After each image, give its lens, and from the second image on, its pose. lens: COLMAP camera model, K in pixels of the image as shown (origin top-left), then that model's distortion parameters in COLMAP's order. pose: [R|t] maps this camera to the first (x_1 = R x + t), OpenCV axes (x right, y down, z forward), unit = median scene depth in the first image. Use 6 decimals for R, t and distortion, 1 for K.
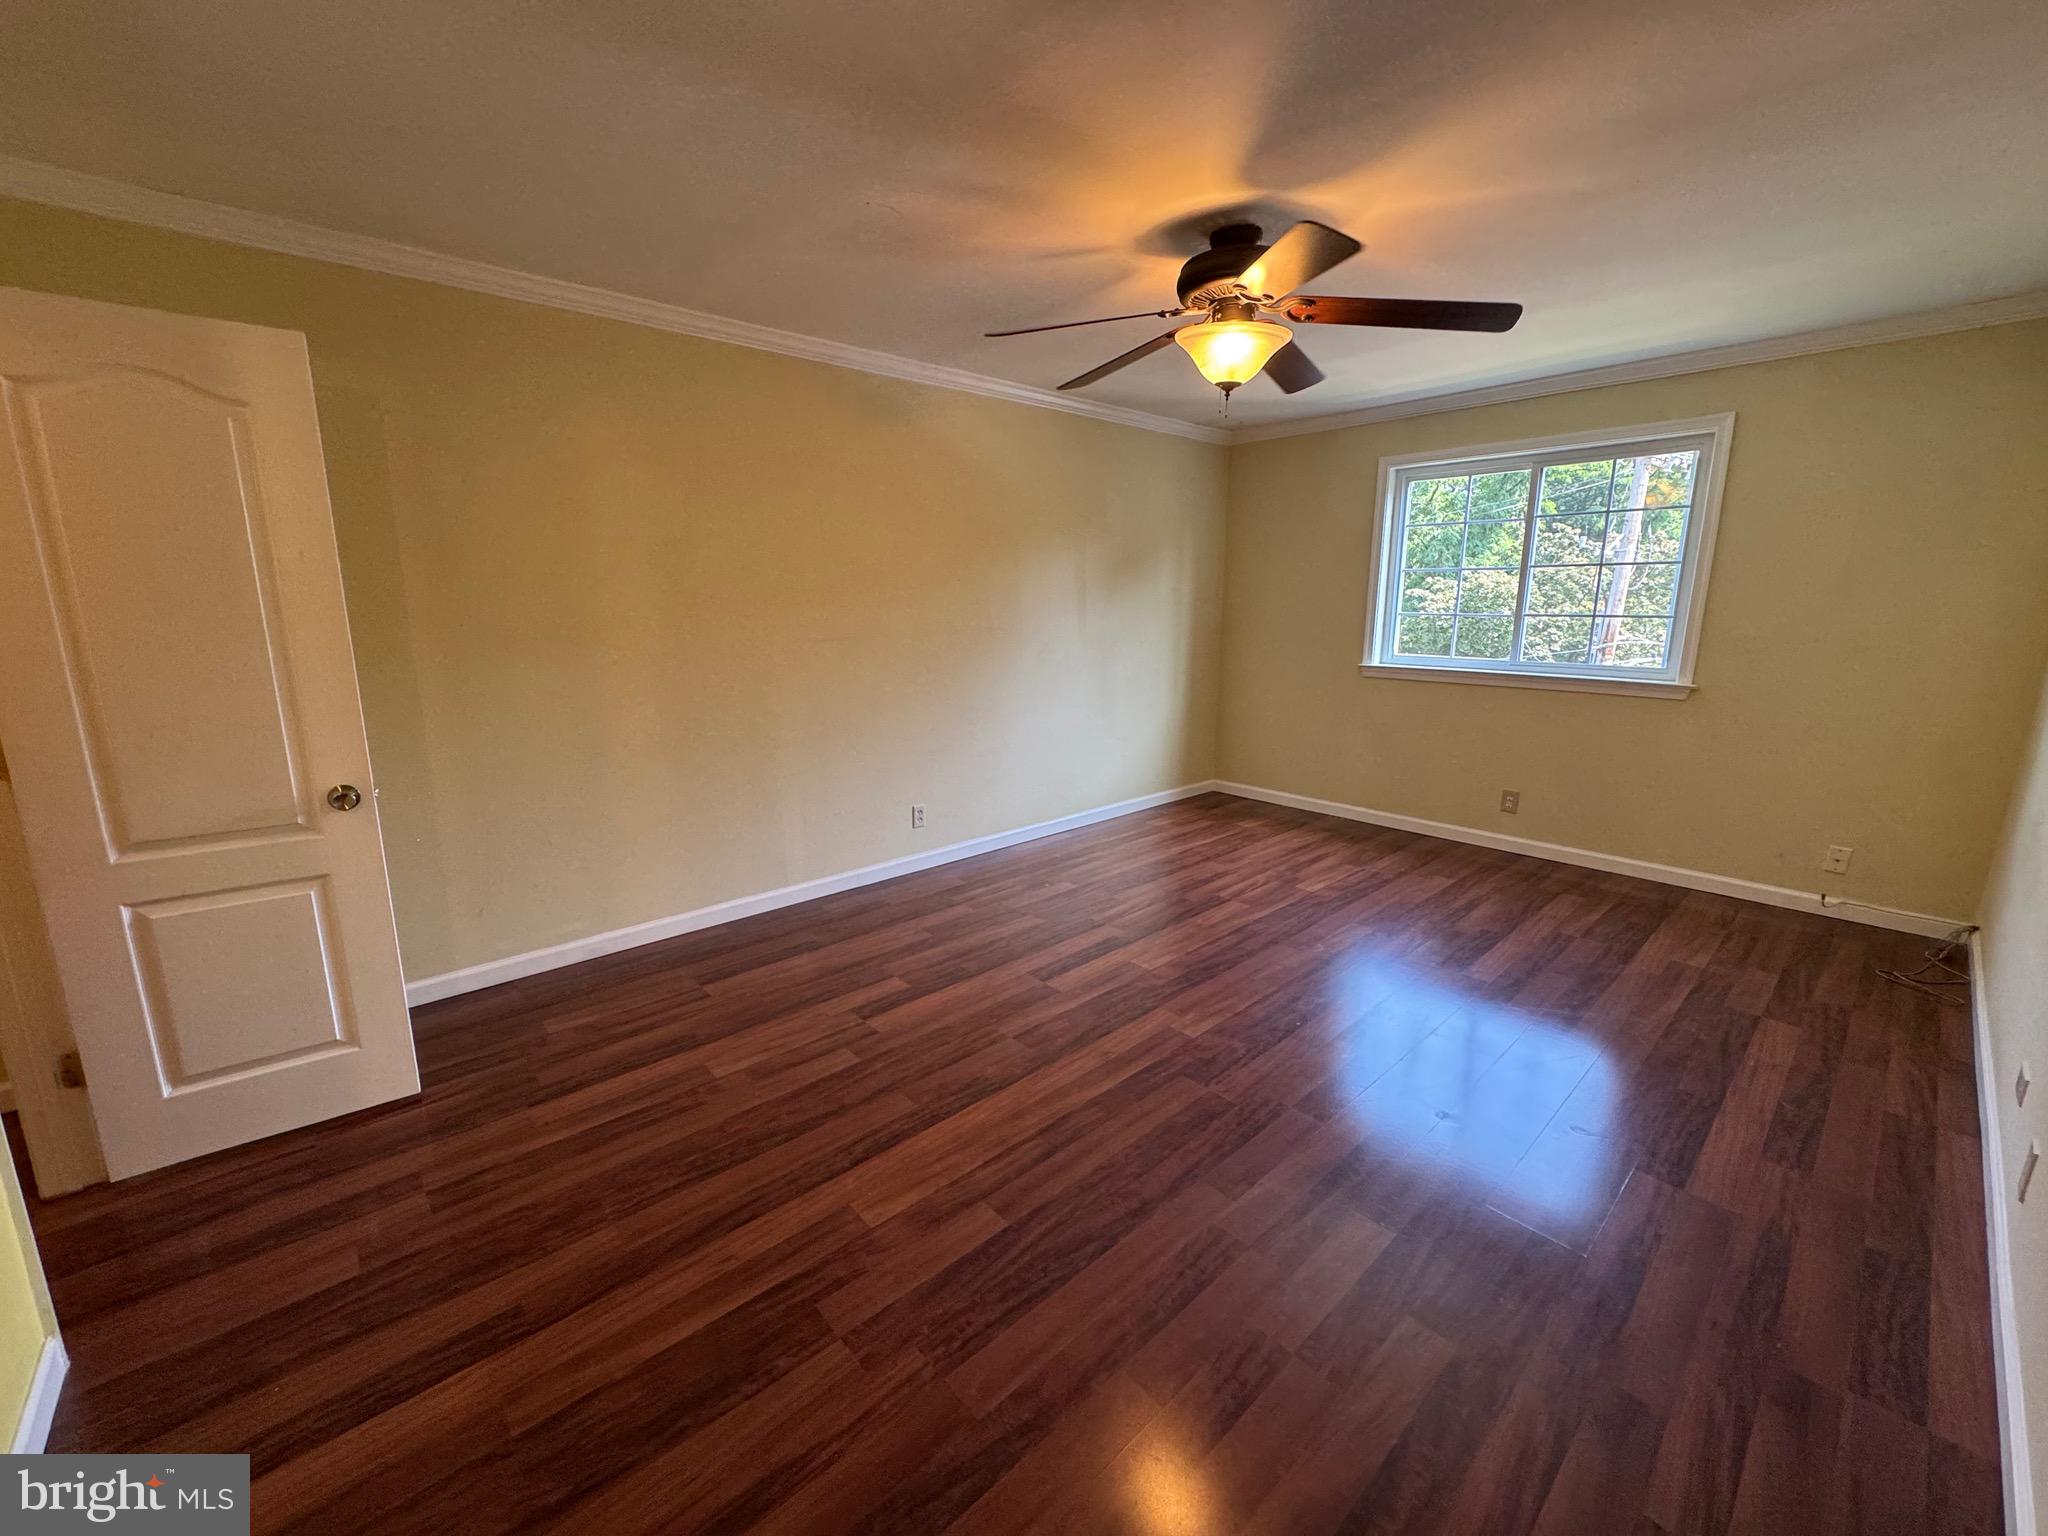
lens RADIAL K [[822.7, 0, 1025.2], [0, 822.7, 765.9], [0, 0, 1]] dist [-0.000138, -0.000418]
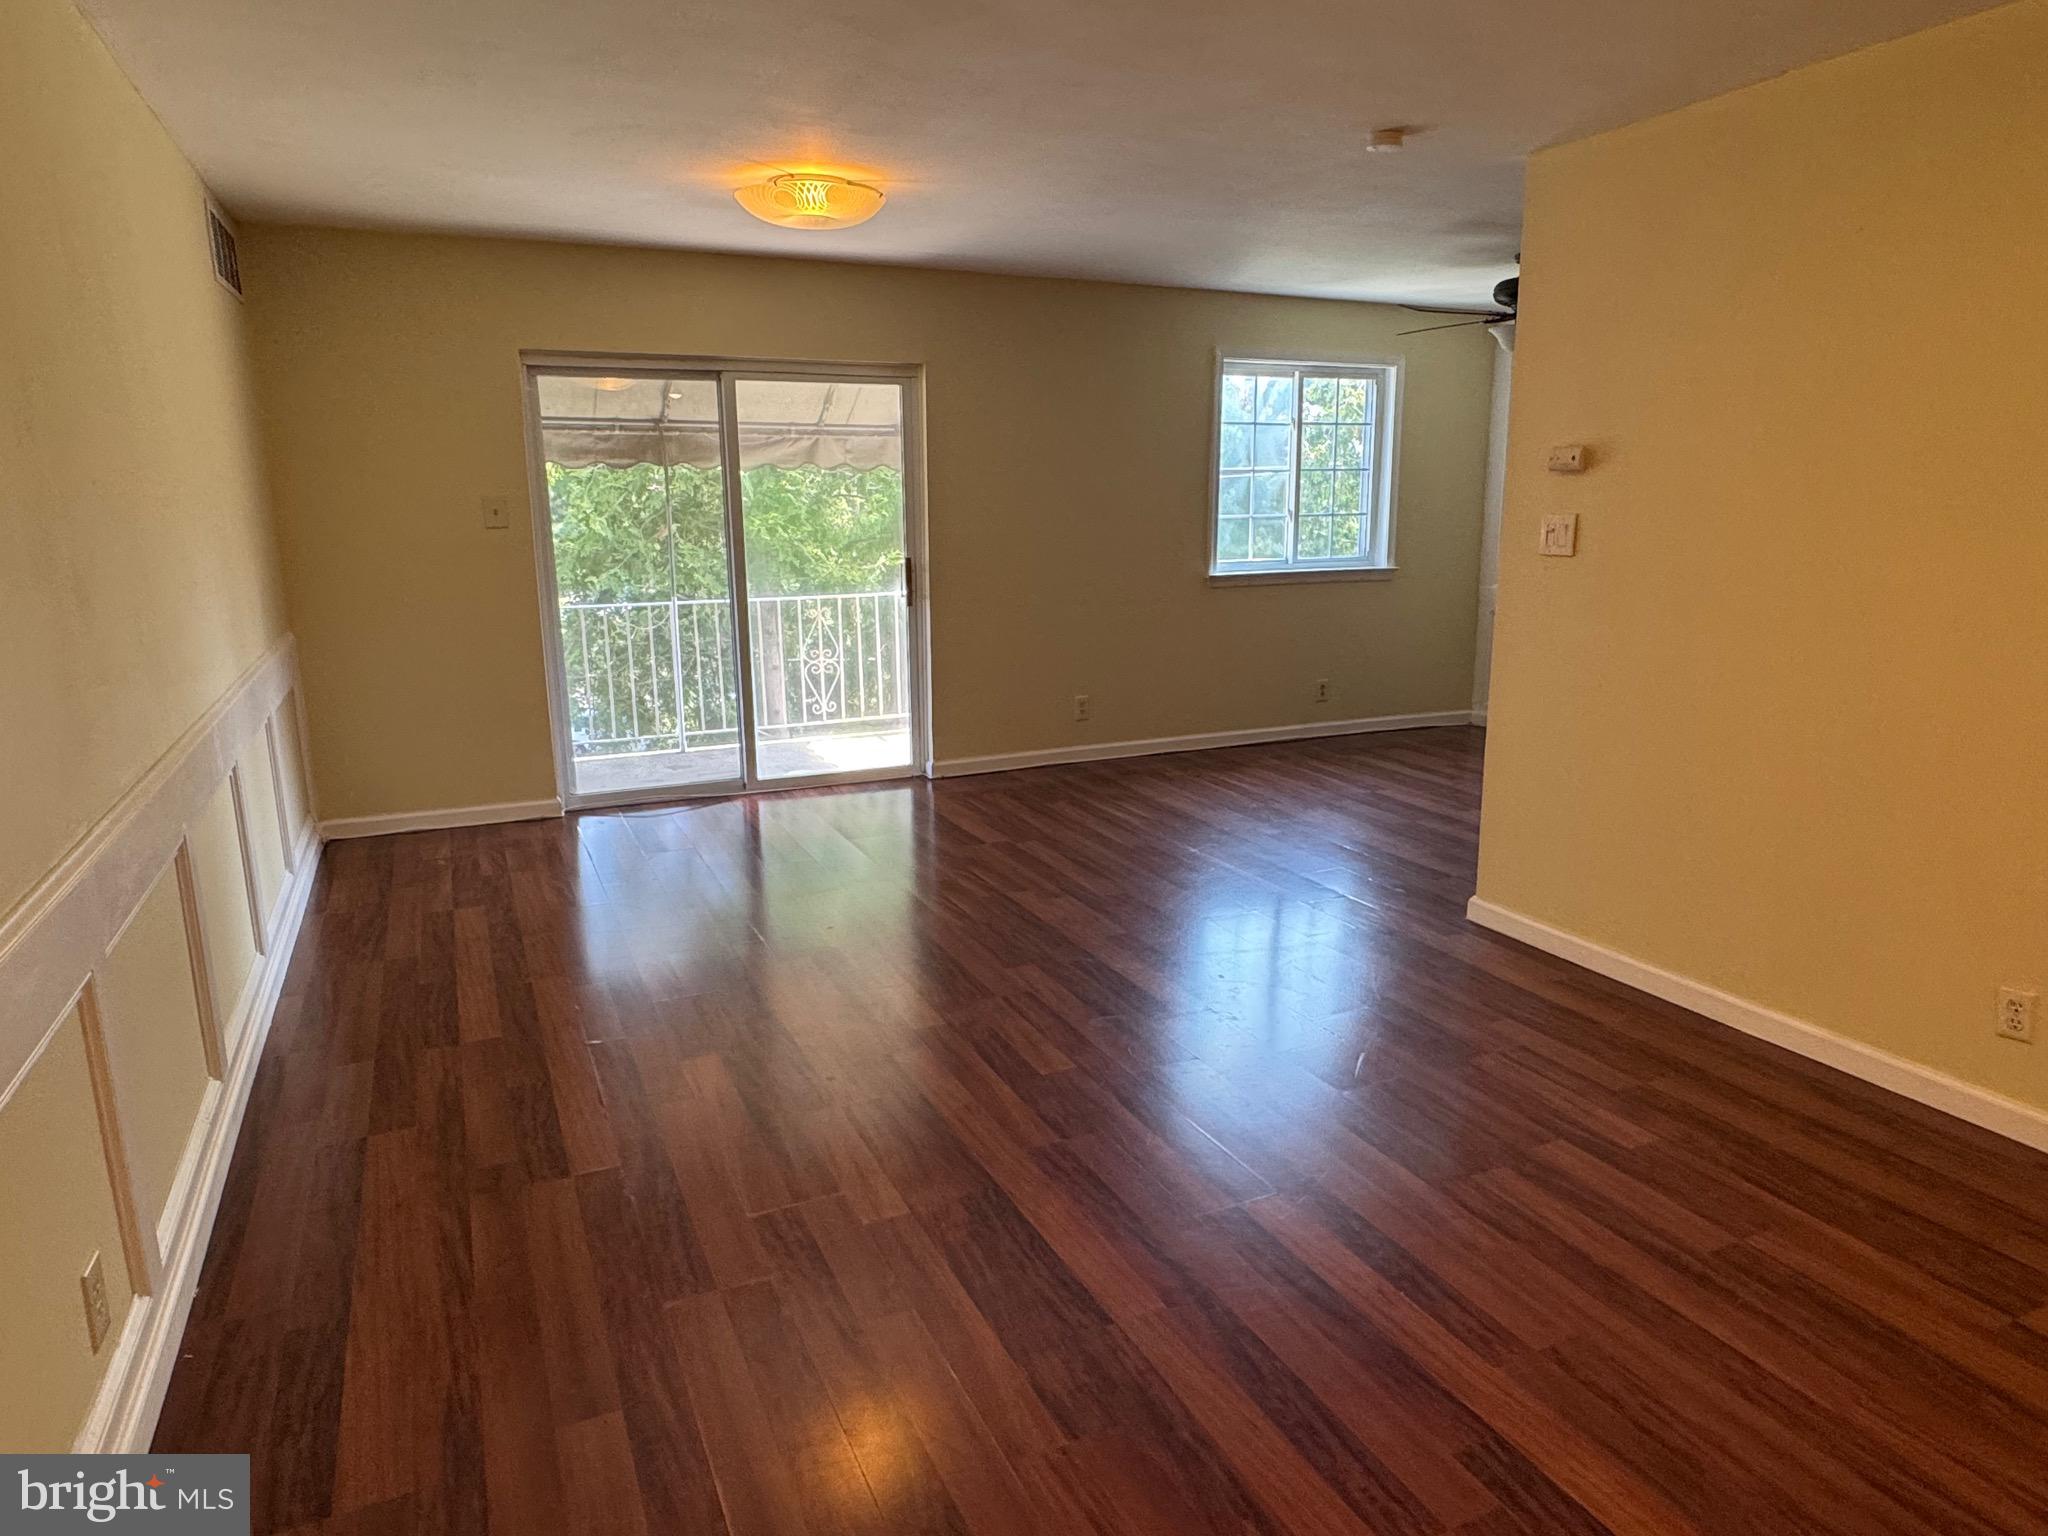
lens RADIAL K [[1265.7, 0, 1025.7], [0, 1265.7, 770.7], [0, 0, 1]] dist [-0.002904, -0.000432]
pose [[0.294530, -0.212793, 0.931650, -1.091623], [0.201157, 0.966856, 0.157241, -0.190659], [-0.934231, 0.141096, 0.327573, 0.828259]]
